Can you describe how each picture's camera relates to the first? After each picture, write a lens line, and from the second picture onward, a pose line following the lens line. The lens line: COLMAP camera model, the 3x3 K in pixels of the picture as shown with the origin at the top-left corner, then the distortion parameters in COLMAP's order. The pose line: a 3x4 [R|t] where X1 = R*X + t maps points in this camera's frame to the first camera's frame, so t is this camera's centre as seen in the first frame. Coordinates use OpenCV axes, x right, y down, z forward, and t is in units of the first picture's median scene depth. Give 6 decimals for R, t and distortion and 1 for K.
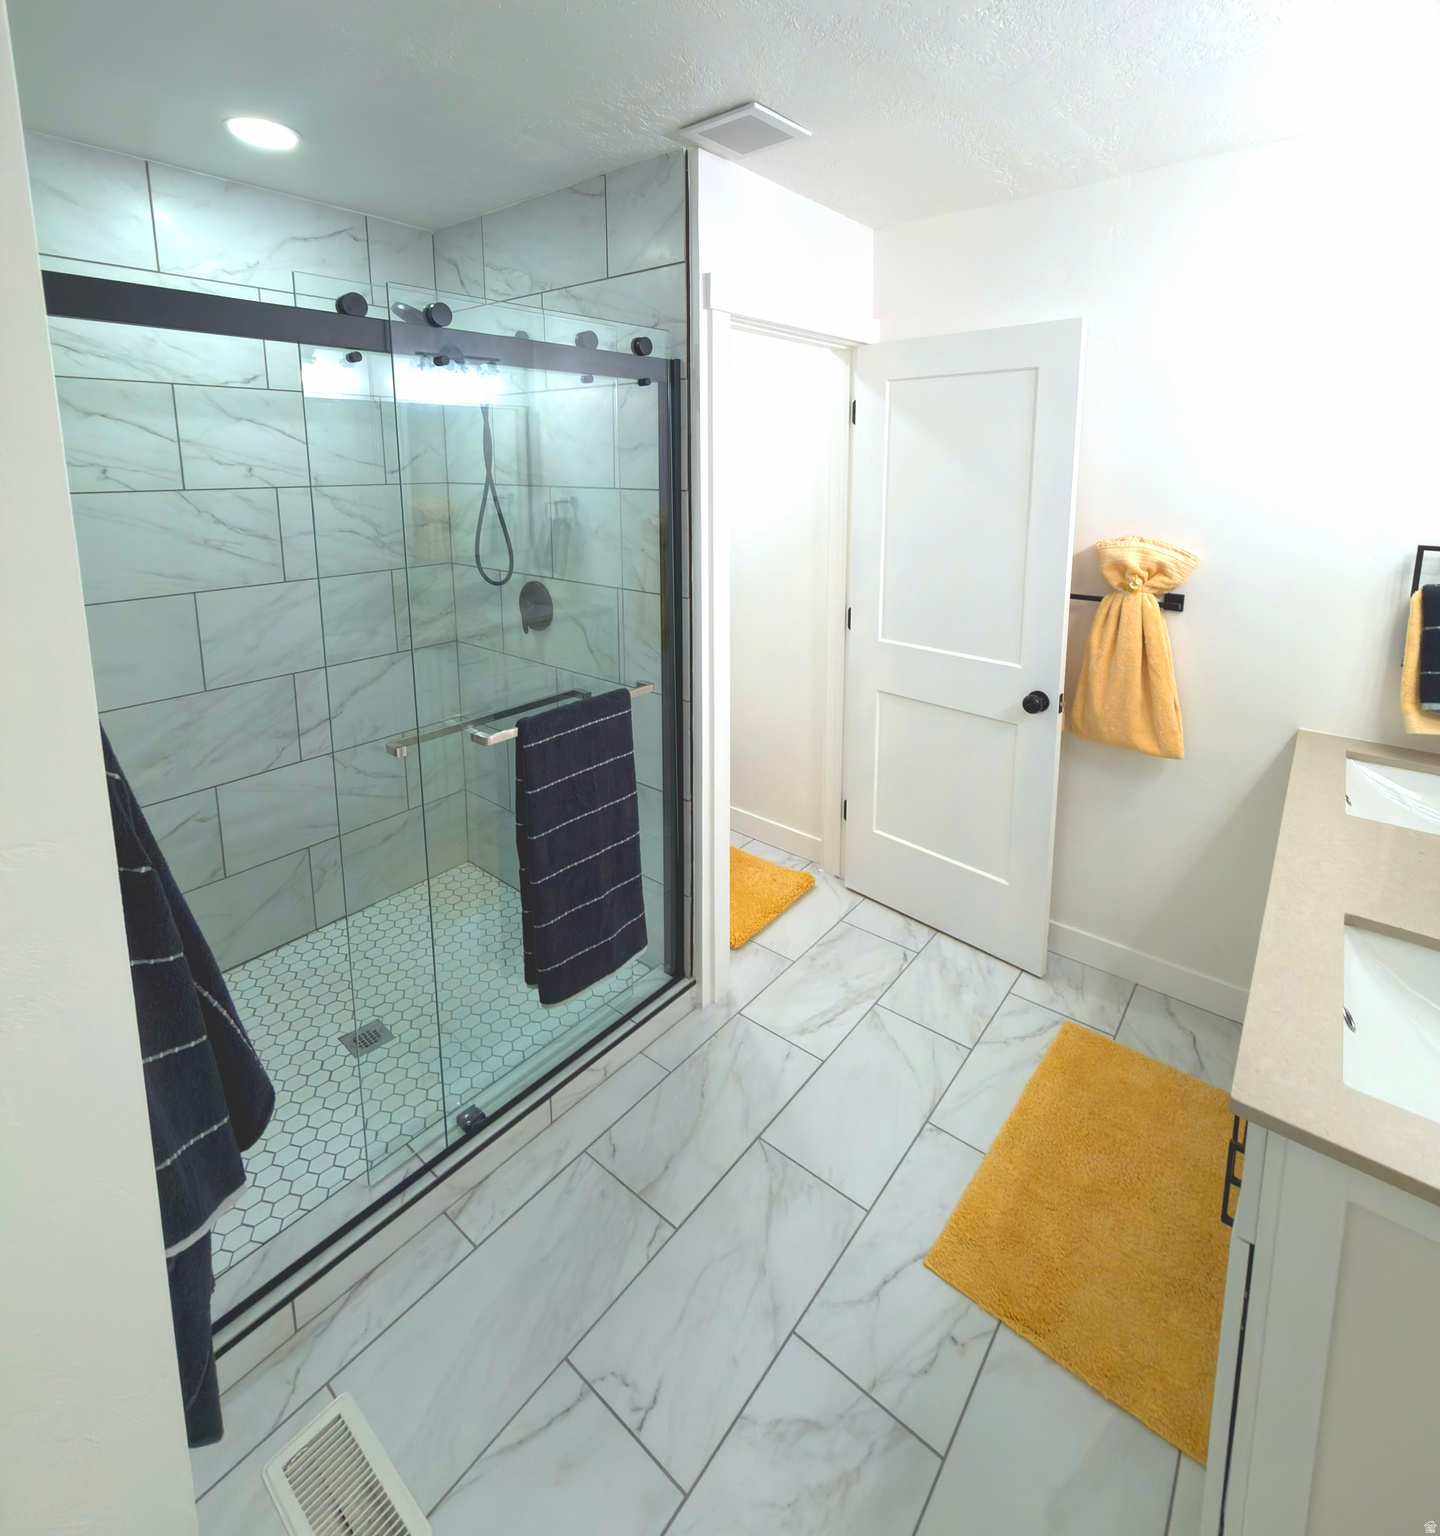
lens RADIAL K [[763.5, 0, 712.3], [0, 763.5, 574.5], [0, 0, 1]] dist [0.000174, -0.000943]
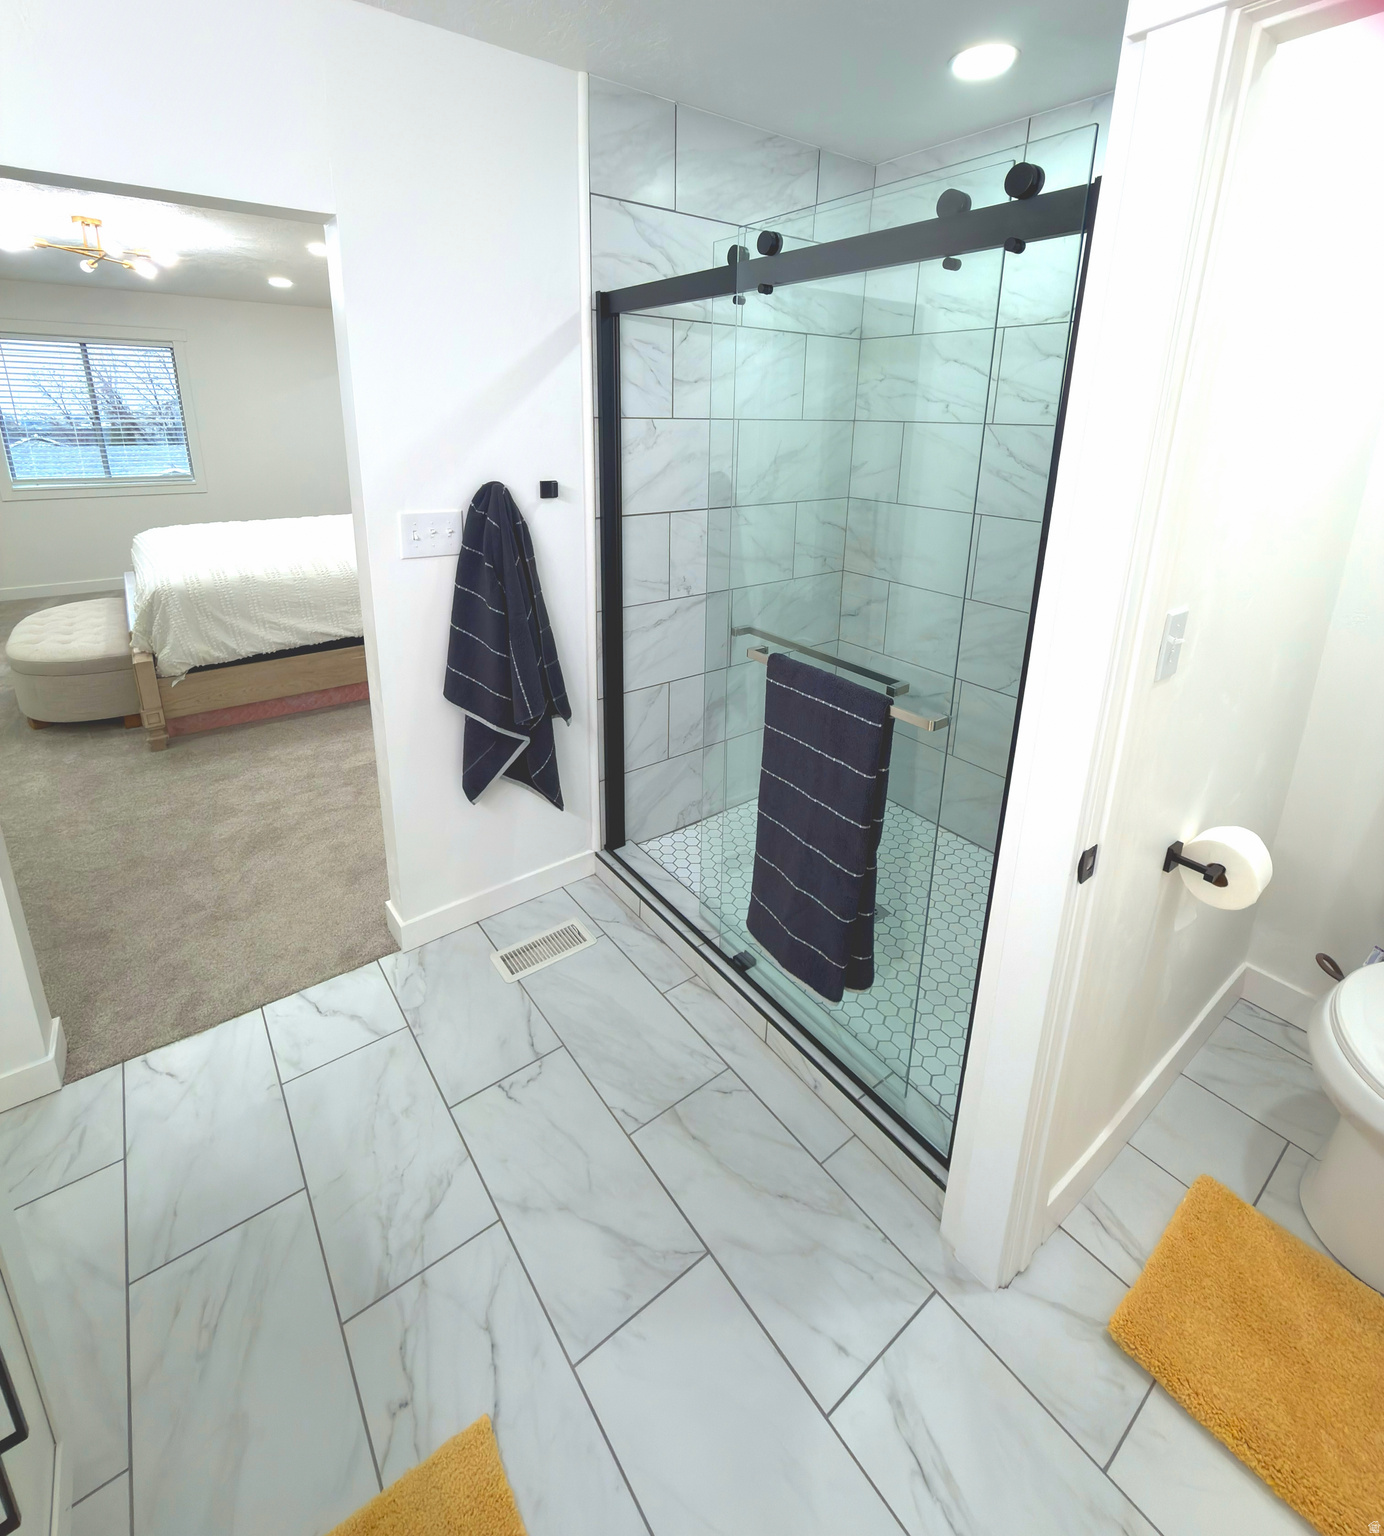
lens RADIAL K [[733.8, 0, 697.1], [0, 733.8, 613.9], [0, 0, 1]] dist [0.002179, 0.000088]
pose [[-0.220915, 0.260312, -0.939912, 0.530475], [-0.161129, 0.940738, 0.298412, -0.102659], [0.961891, 0.217371, -0.165879, 0.840064]]
